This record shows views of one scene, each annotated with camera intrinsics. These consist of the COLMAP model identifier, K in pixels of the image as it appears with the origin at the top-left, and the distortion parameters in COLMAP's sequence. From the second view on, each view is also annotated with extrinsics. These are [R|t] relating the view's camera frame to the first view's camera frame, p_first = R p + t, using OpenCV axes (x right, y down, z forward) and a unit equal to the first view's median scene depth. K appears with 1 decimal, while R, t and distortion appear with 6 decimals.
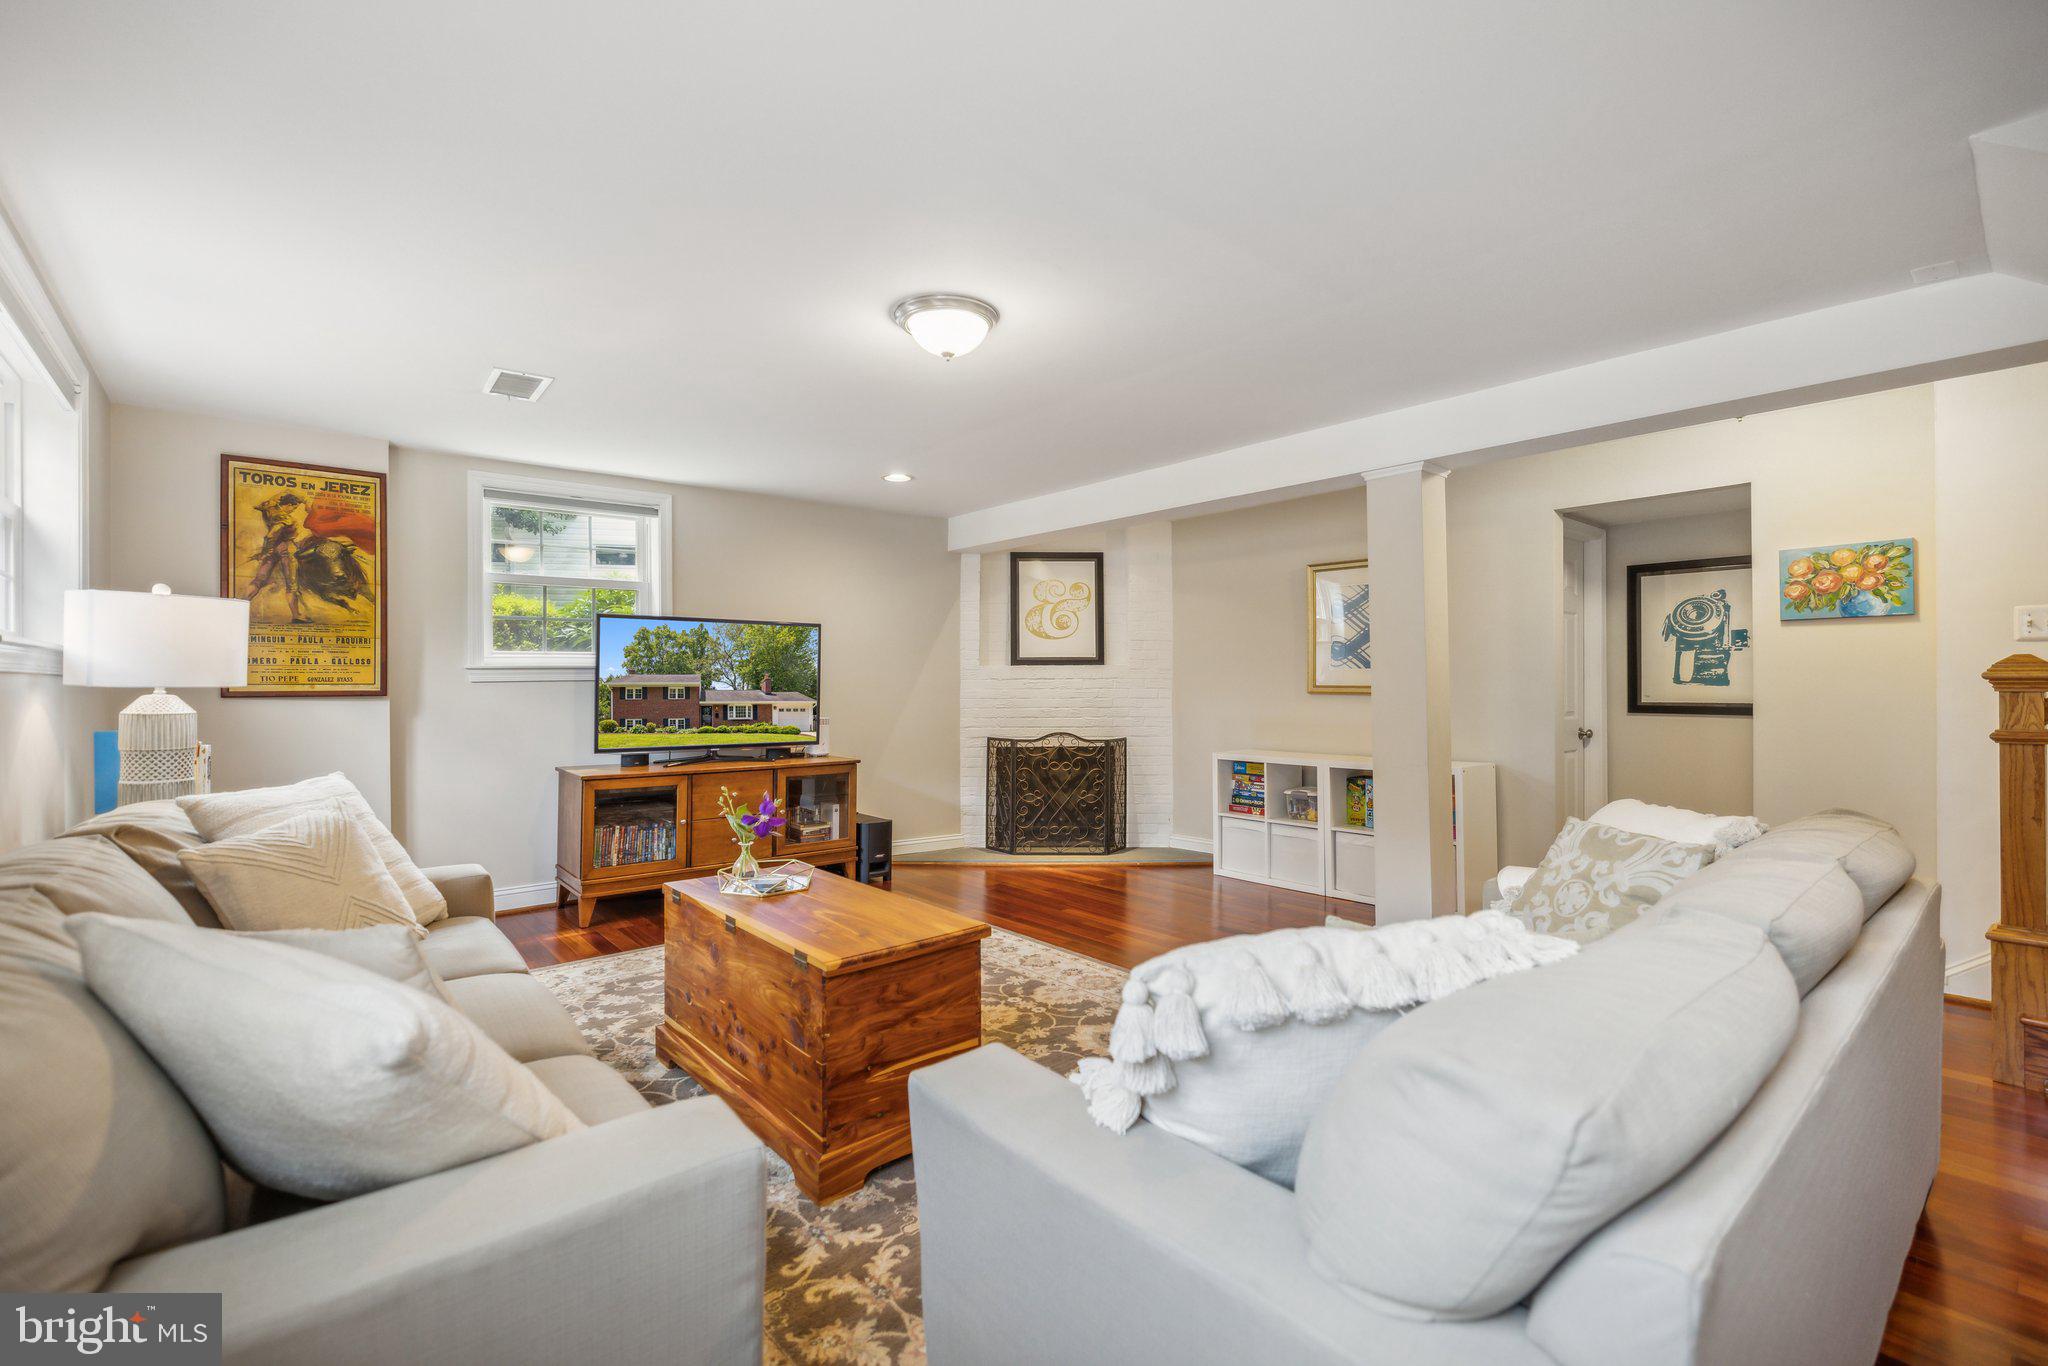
lens RADIAL K [[898.5, 0, 1003.8], [0, 898.5, 677.1], [0, 0, 1]] dist [-0.000106, 0.000171]
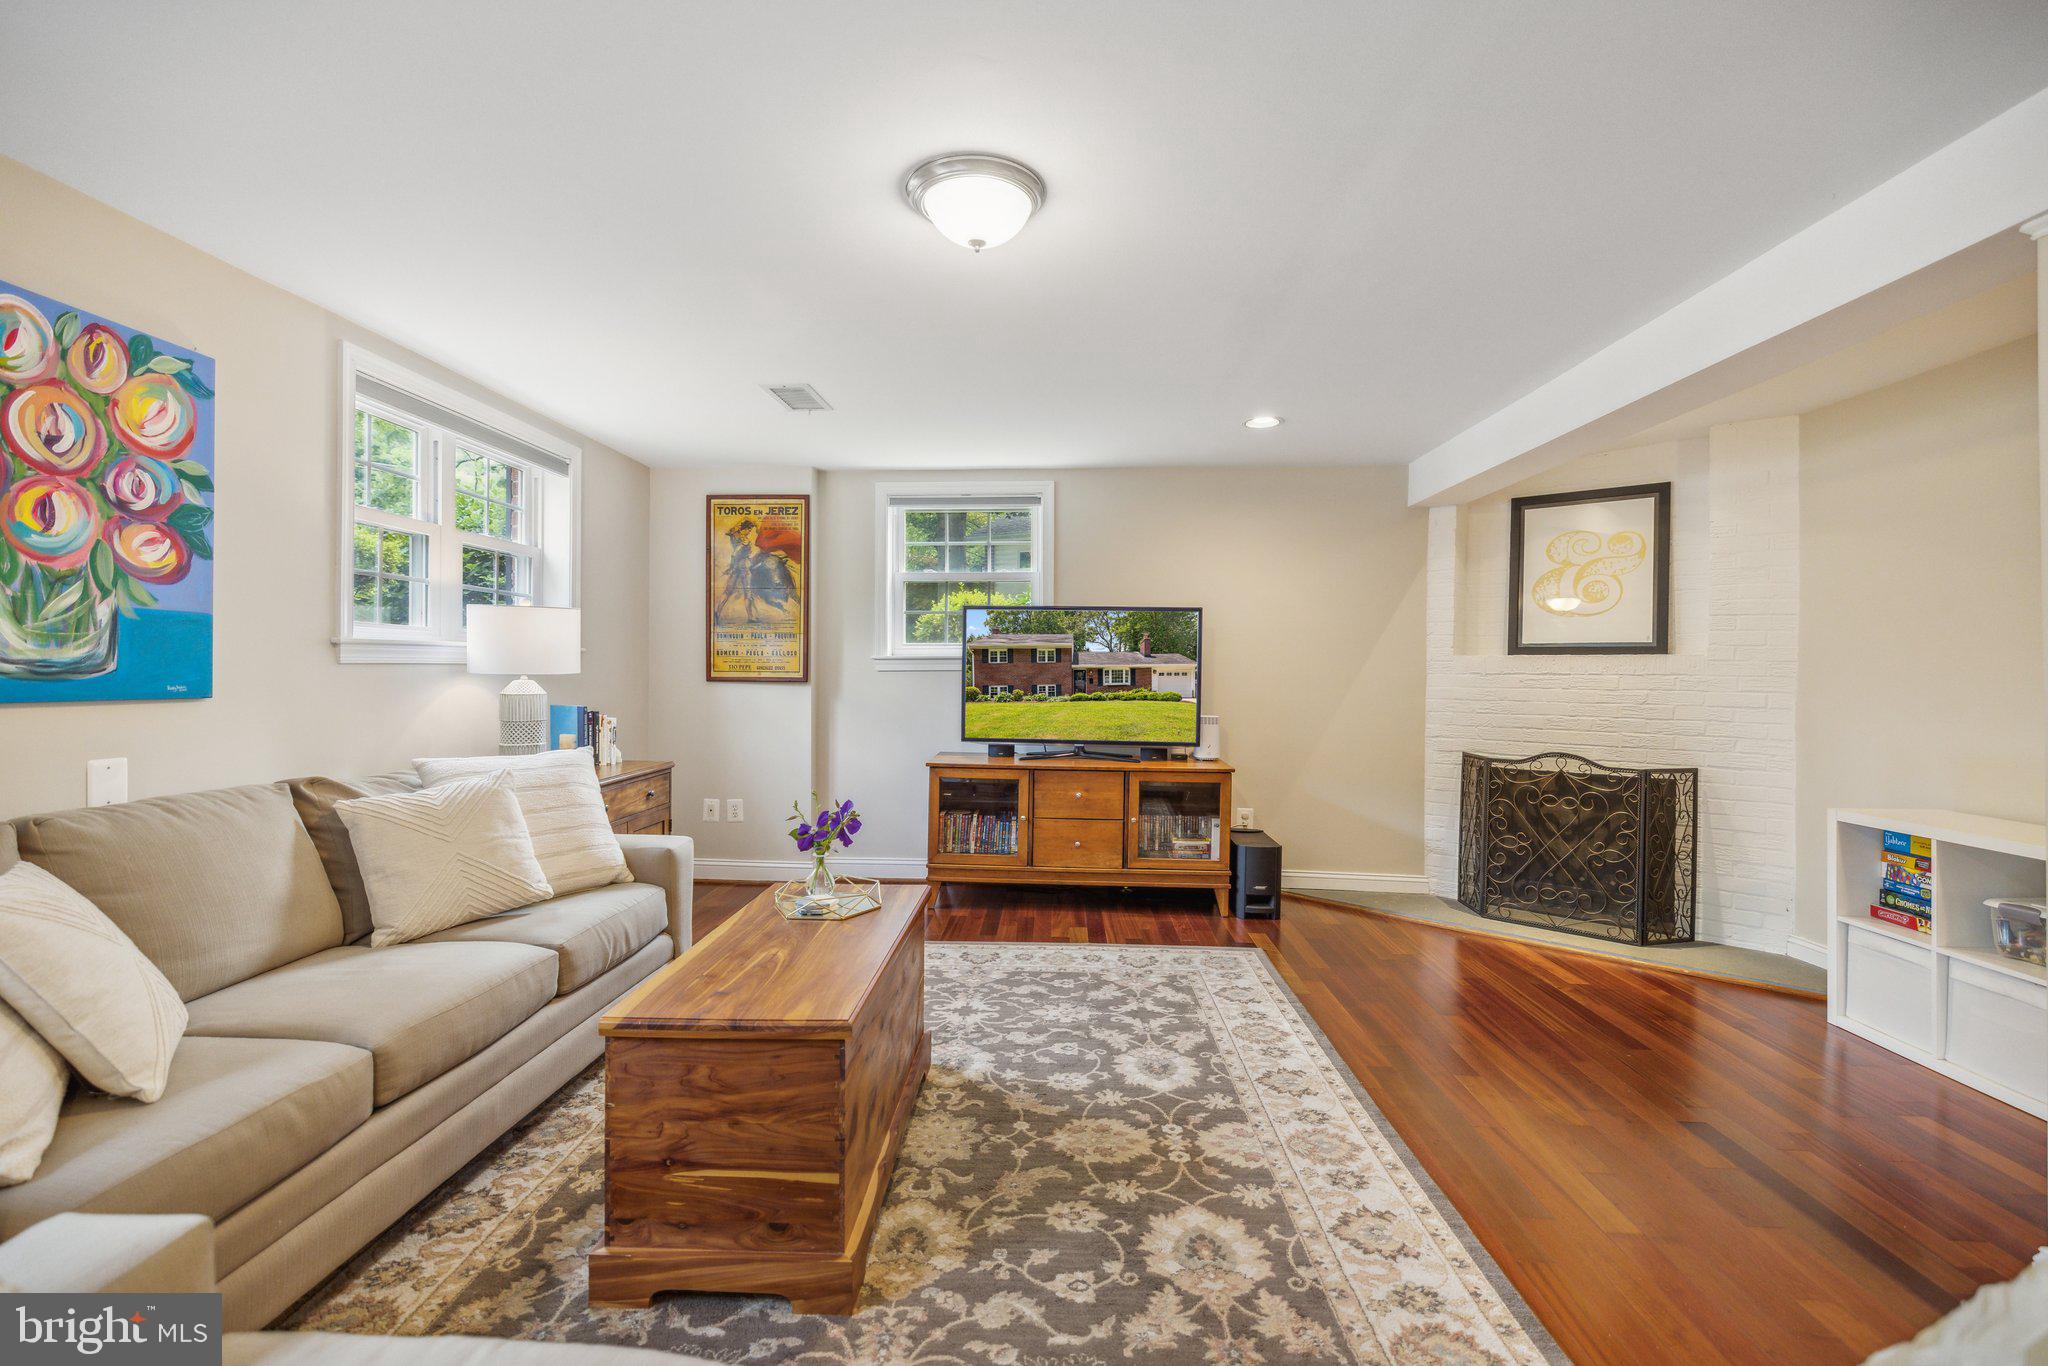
lens RADIAL K [[890.8, 0, 1021.0], [0, 890.8, 669.4], [0, 0, 1]] dist [0.000825, 0.000310]
pose [[0.739556, 0.009794, -0.673023, 0.291894], [-0.006626, 0.999952, 0.007271, -0.005919], [0.673062, -0.000918, 0.739585, 0.296925]]
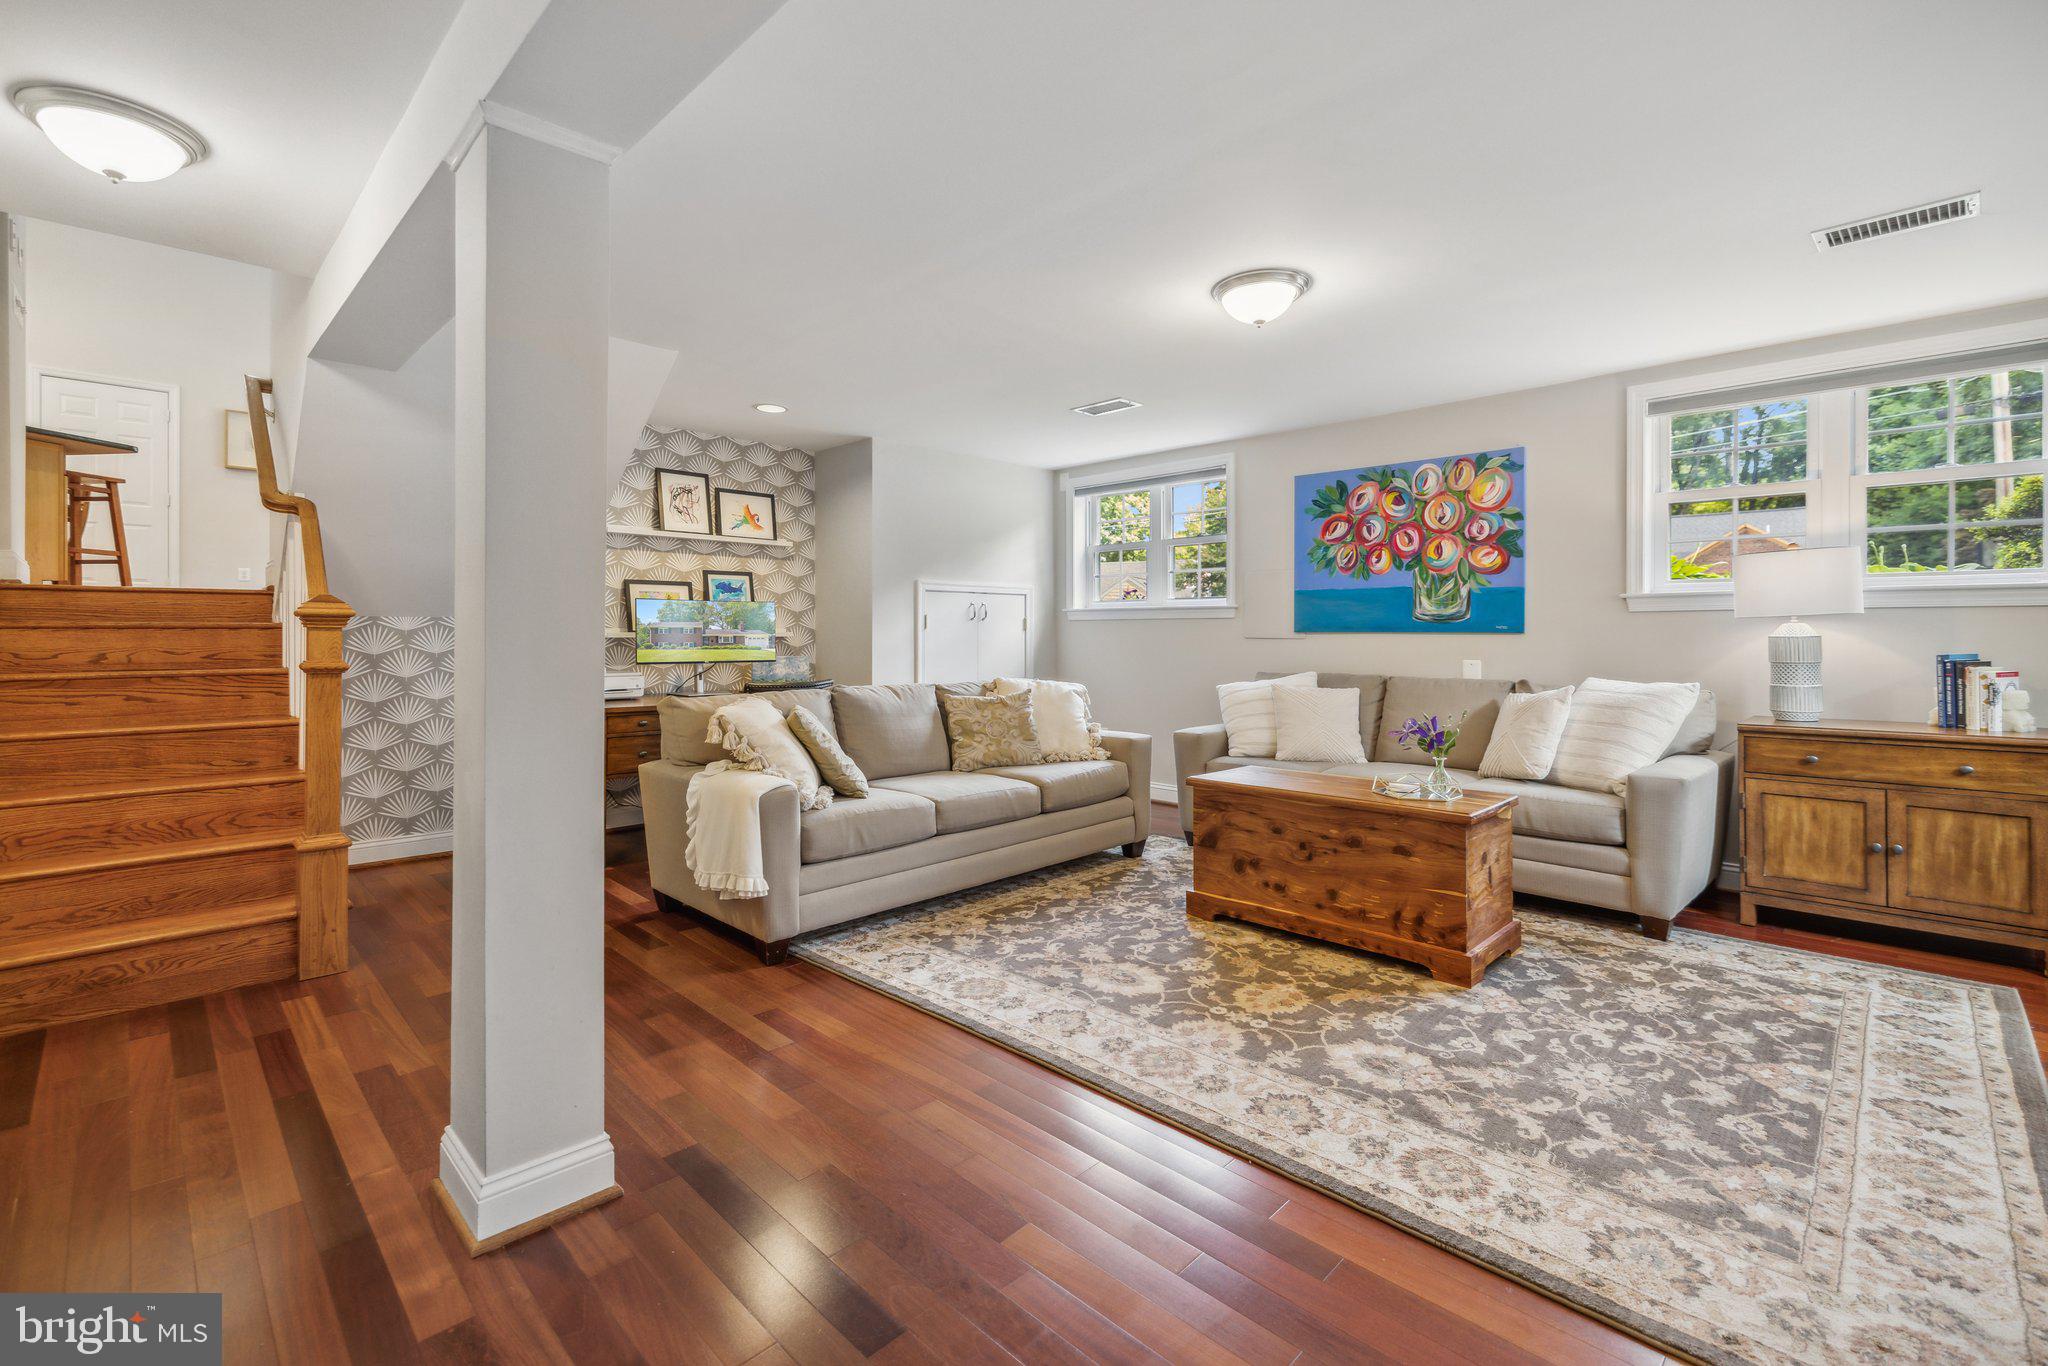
lens RADIAL K [[890.8, 0, 1021.0], [0, 890.8, 669.4], [0, 0, 1]] dist [0.000825, 0.000310]
pose [[-0.995499, 0.009731, -0.094274, 0.210865], [0.006440, 0.999361, 0.035157, 0.020049], [0.094556, 0.034392, -0.994925, 1.283962]]
